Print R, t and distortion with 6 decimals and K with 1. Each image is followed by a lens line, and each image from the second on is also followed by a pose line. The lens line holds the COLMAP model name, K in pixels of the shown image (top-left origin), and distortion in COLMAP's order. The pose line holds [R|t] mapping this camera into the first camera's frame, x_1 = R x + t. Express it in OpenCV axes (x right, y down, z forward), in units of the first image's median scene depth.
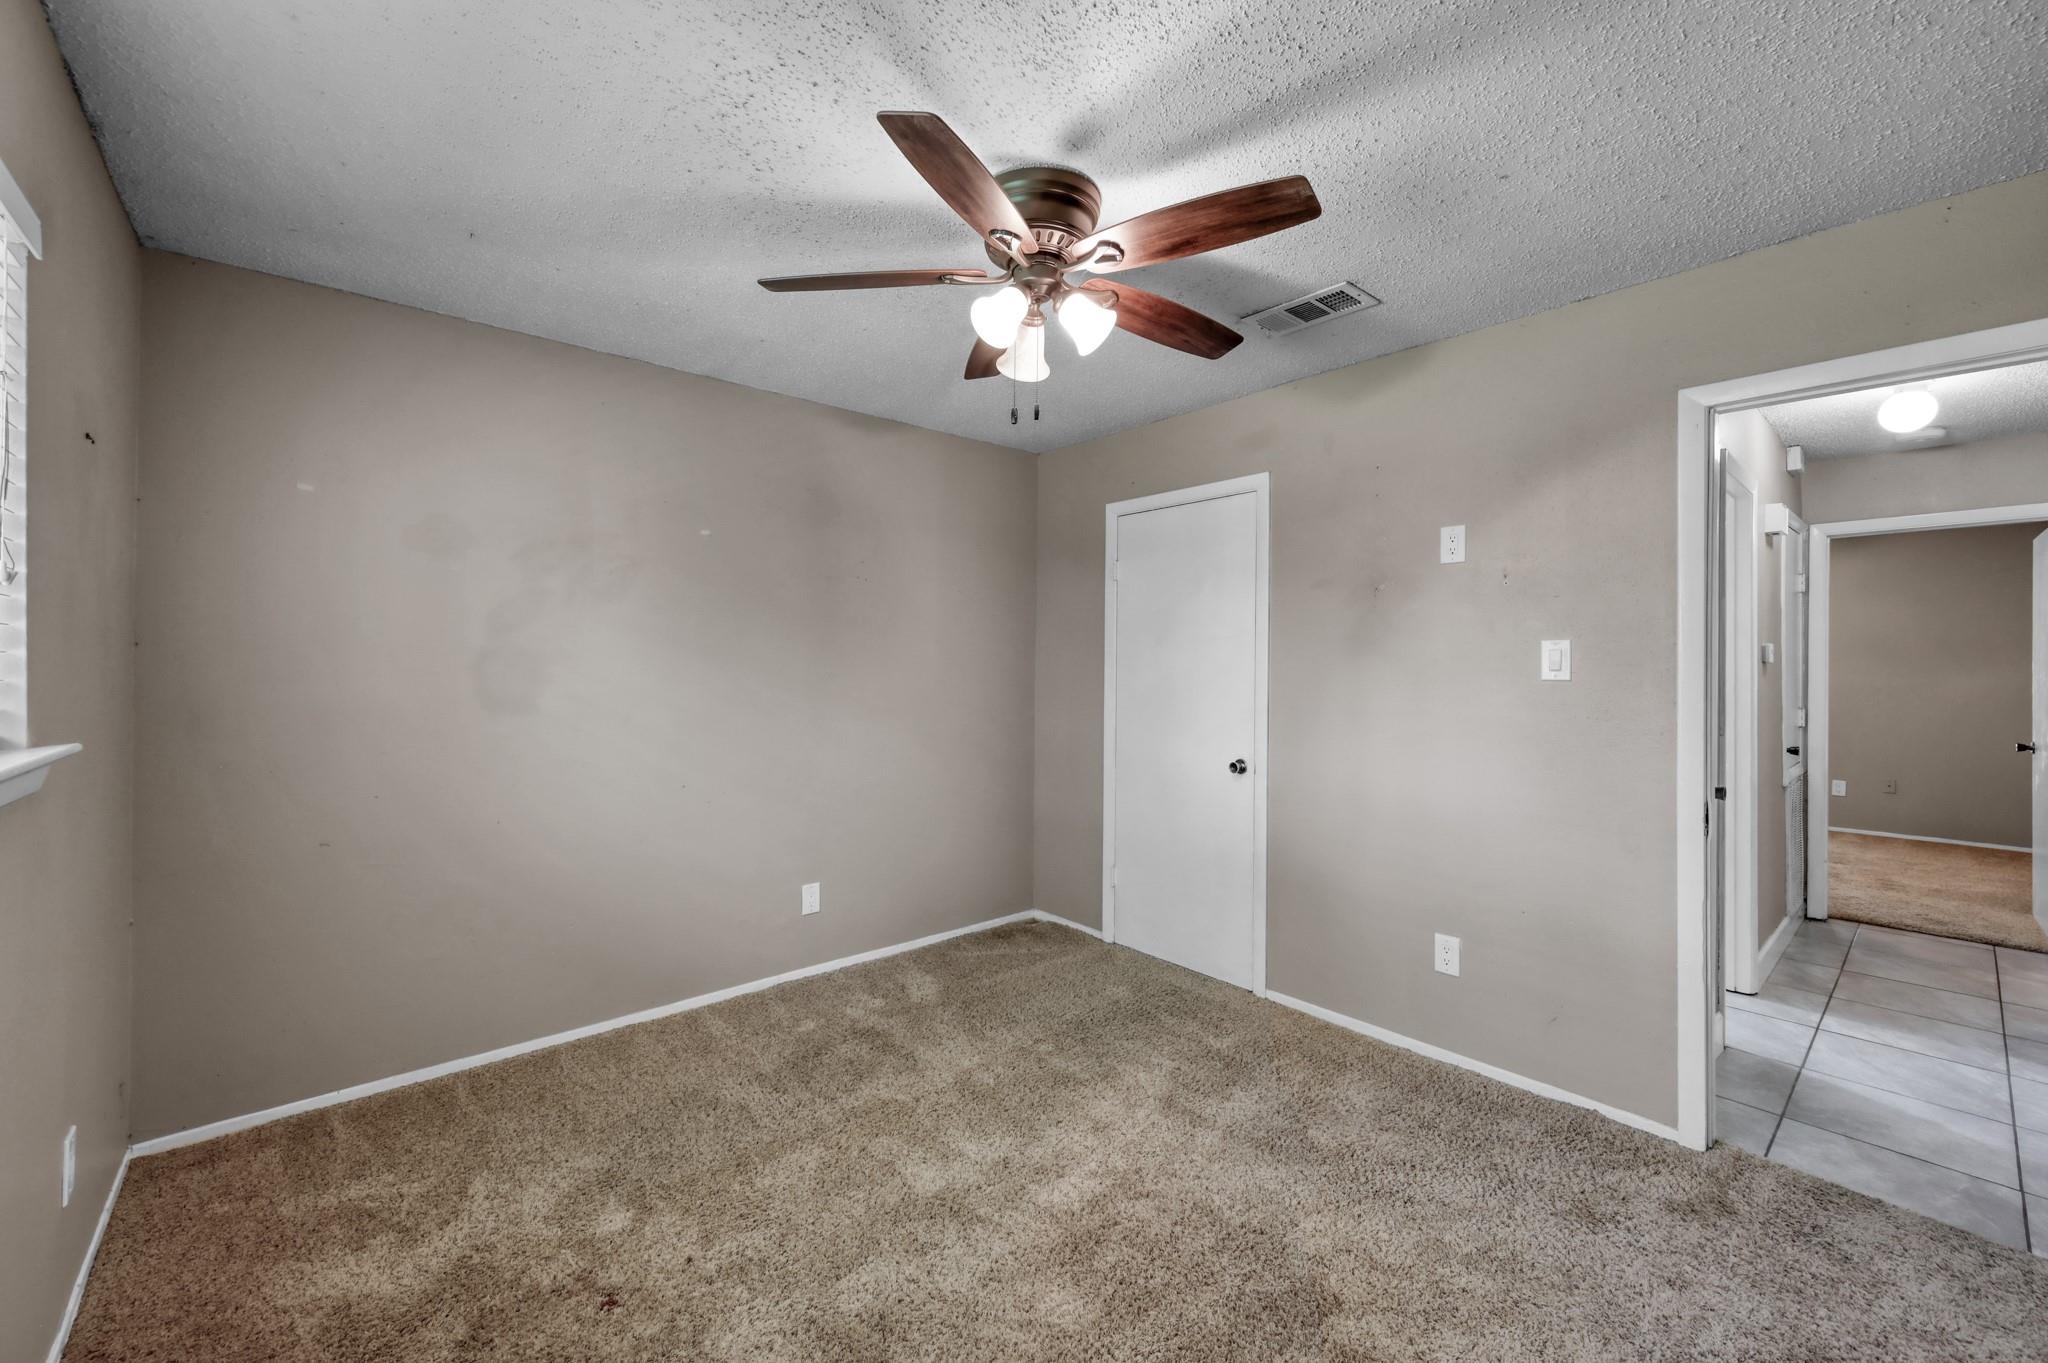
lens RADIAL K [[816.5, 0, 1032.2], [0, 816.5, 670.2], [0, 0, 1]] dist [-0.002558, 0.001139]
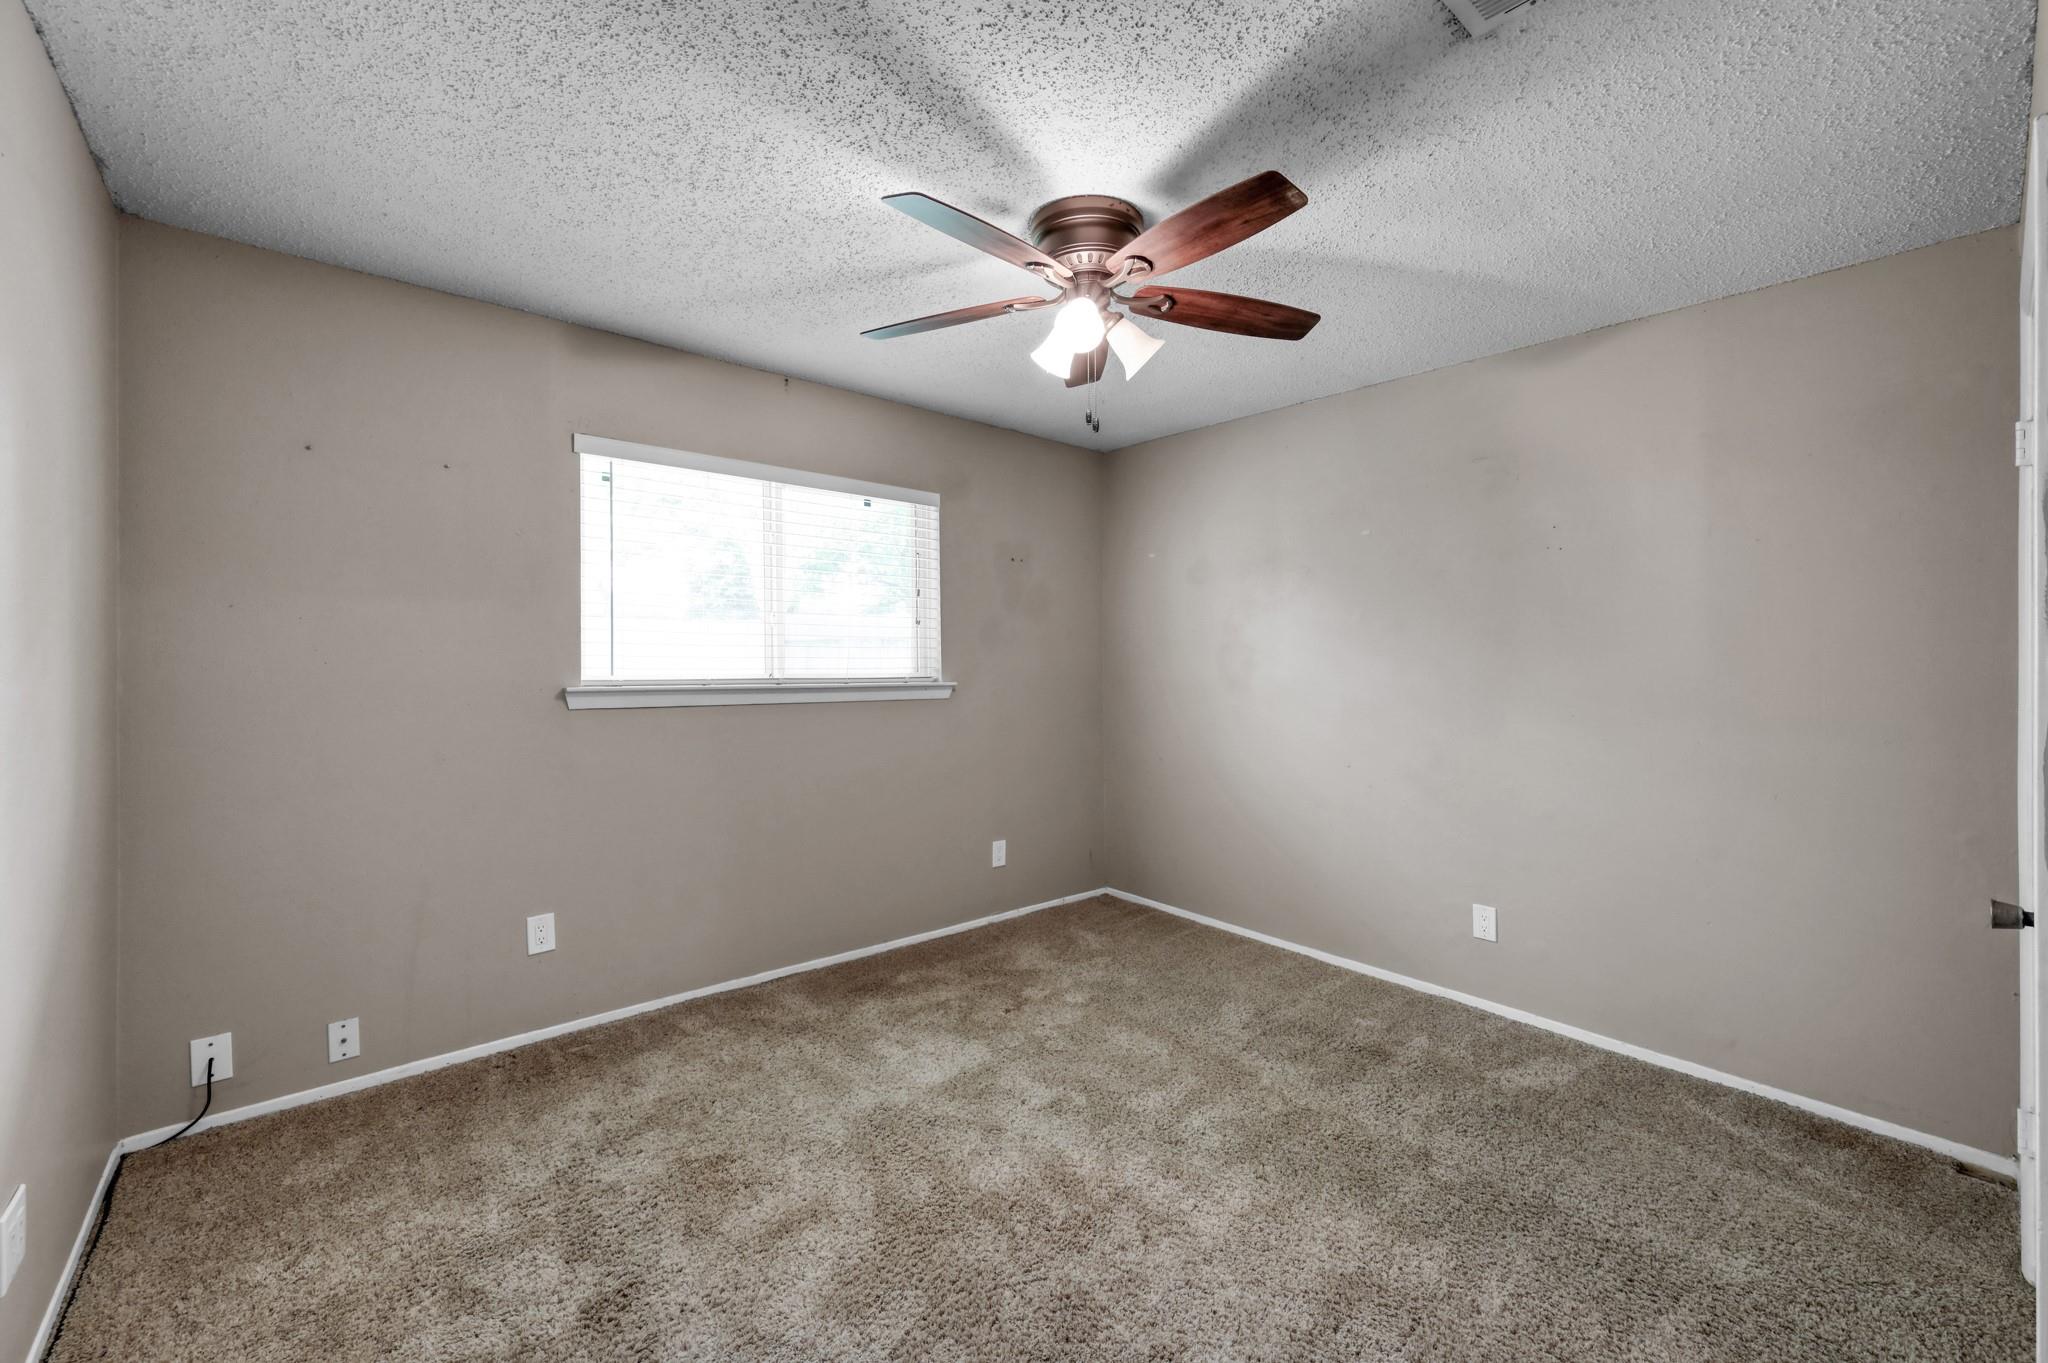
lens RADIAL K [[816.5, 0, 1028.4], [0, 816.5, 680.5], [0, 0, 1]] dist [-0.002558, 0.001139]
pose [[-0.011150, 0.023170, -0.999669, 0.711035], [-0.018236, 0.999561, 0.023371, 0.008684], [0.999772, 0.018491, -0.010723, 0.600709]]
